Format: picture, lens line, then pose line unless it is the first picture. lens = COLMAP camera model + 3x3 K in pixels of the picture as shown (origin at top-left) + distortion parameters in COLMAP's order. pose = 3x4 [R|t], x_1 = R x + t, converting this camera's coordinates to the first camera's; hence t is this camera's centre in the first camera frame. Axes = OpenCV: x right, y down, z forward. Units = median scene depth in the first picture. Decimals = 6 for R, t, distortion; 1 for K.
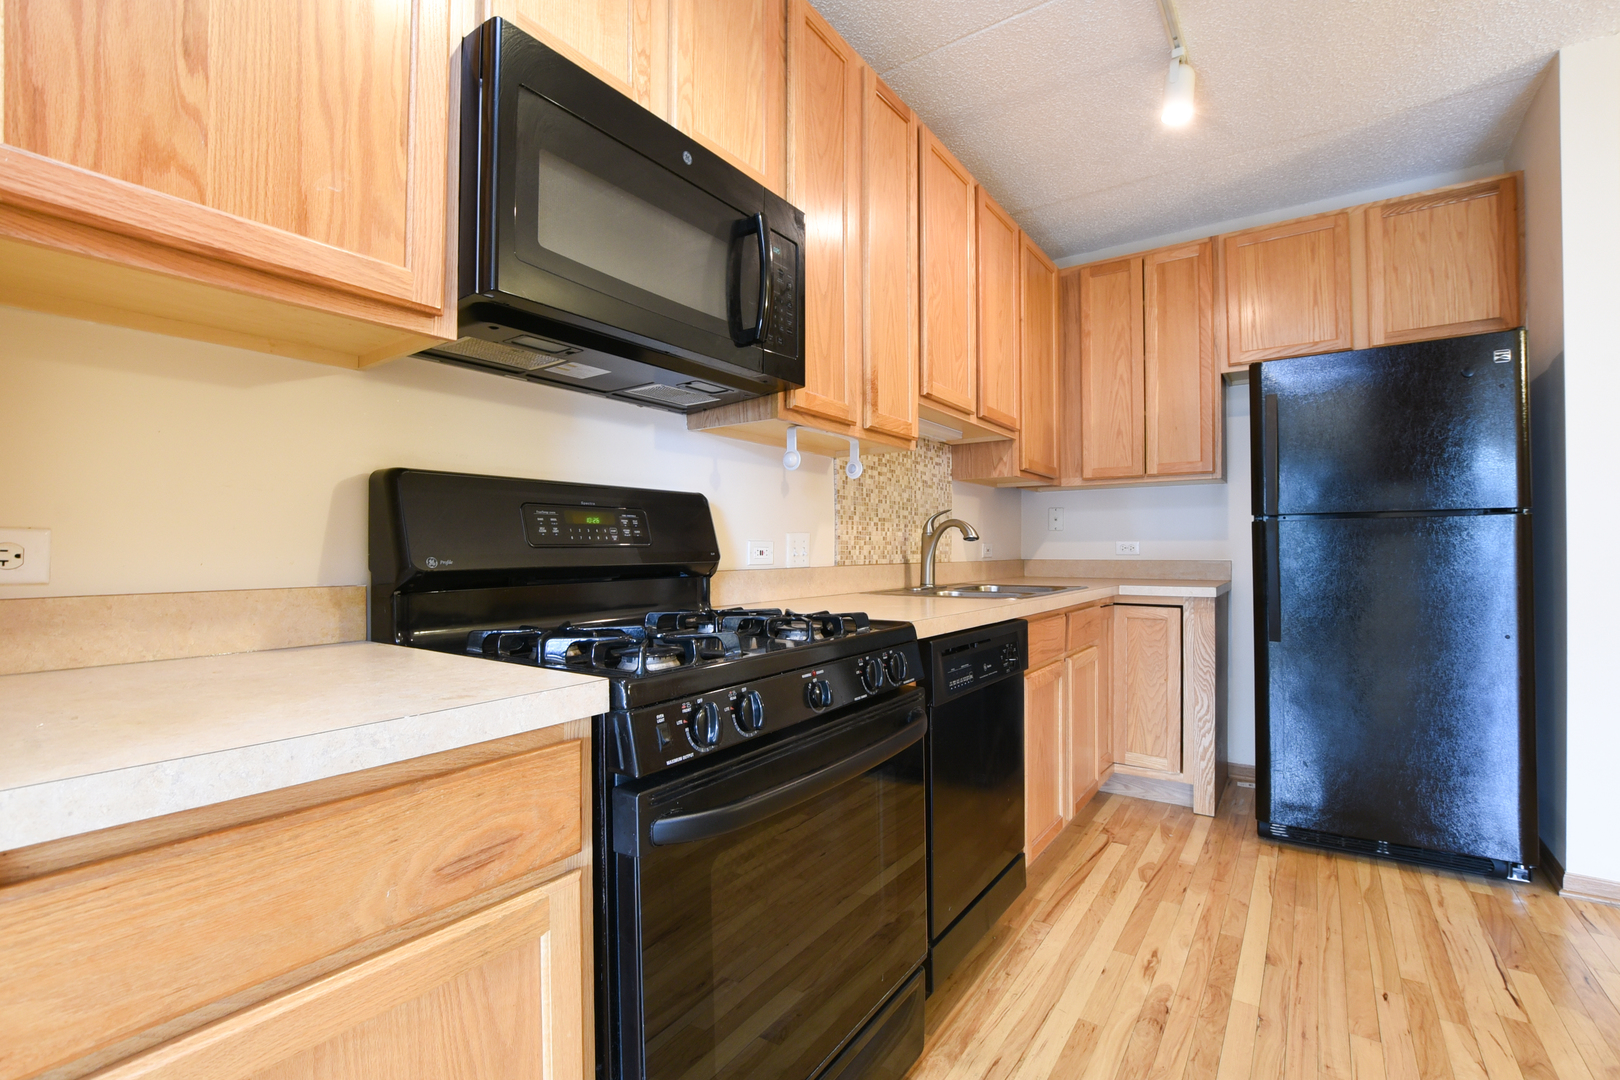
lens RADIAL K [[719.1, 0, 812.5], [0, 719.1, 544.2], [0, 0, 1]] dist [-0.035604, 0.007536]
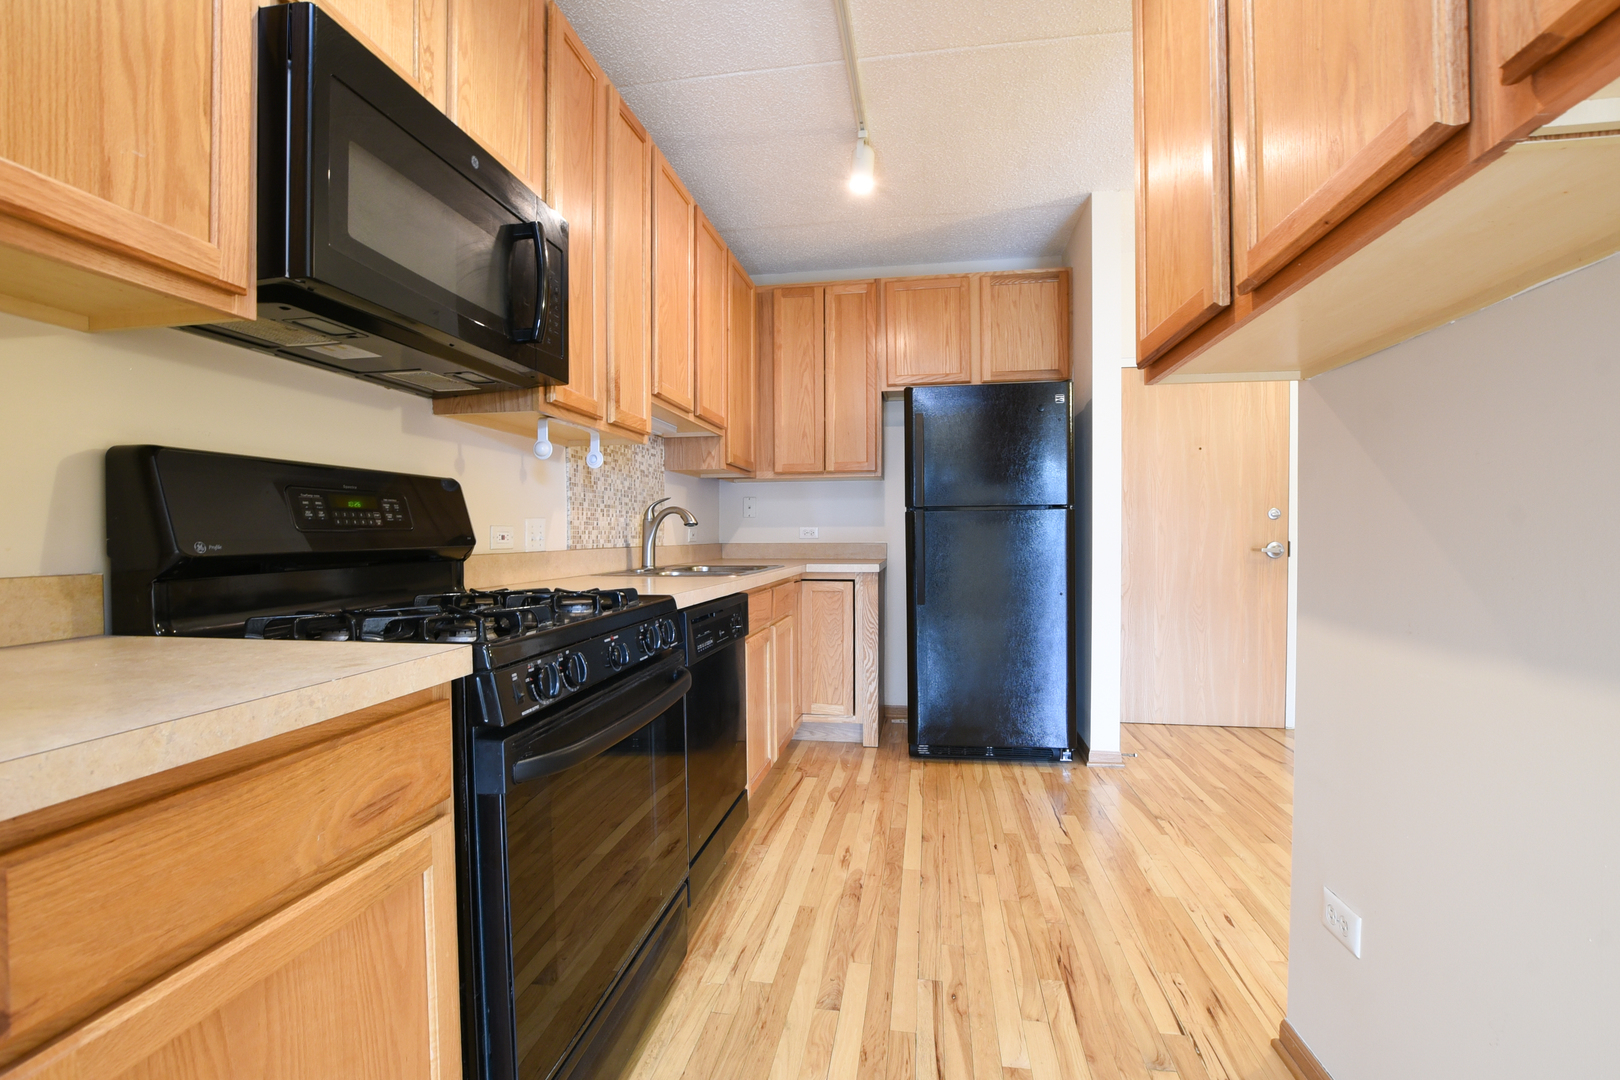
lens RADIAL K [[714.7, 0, 809.4], [0, 714.7, 546.5], [0, 0, 1]] dist [-0.035215, 0.007031]
pose [[0.901313, -0.008992, 0.433075, -0.121135], [-0.001071, 0.999735, 0.022985, 0.001353], [-0.433167, -0.021181, 0.901065, -0.108246]]
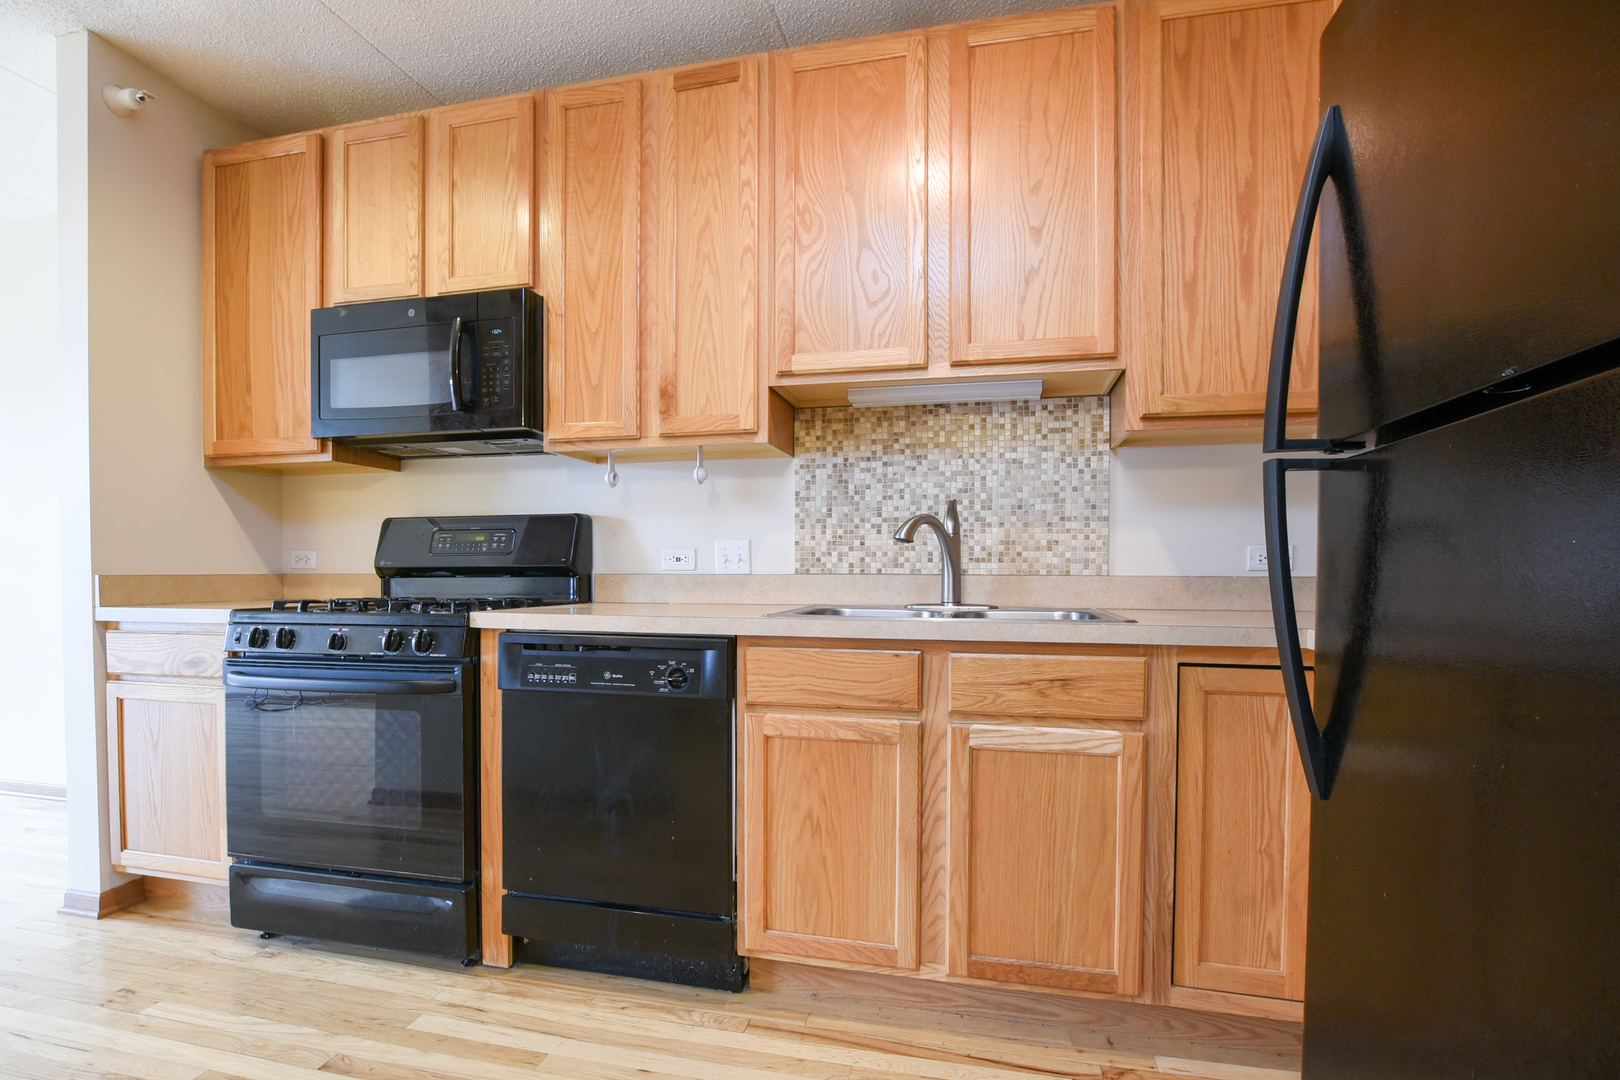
lens RADIAL K [[761.3, 0, 809.7], [0, 761.3, 582.0], [0, 0, 1]] dist [-0.037191, 0.008988]
pose [[0.373498, 0.021706, -0.927377, 1.148891], [0.004971, 0.999665, 0.025400, 0.018883], [0.927618, -0.014097, 0.373264, 0.780681]]
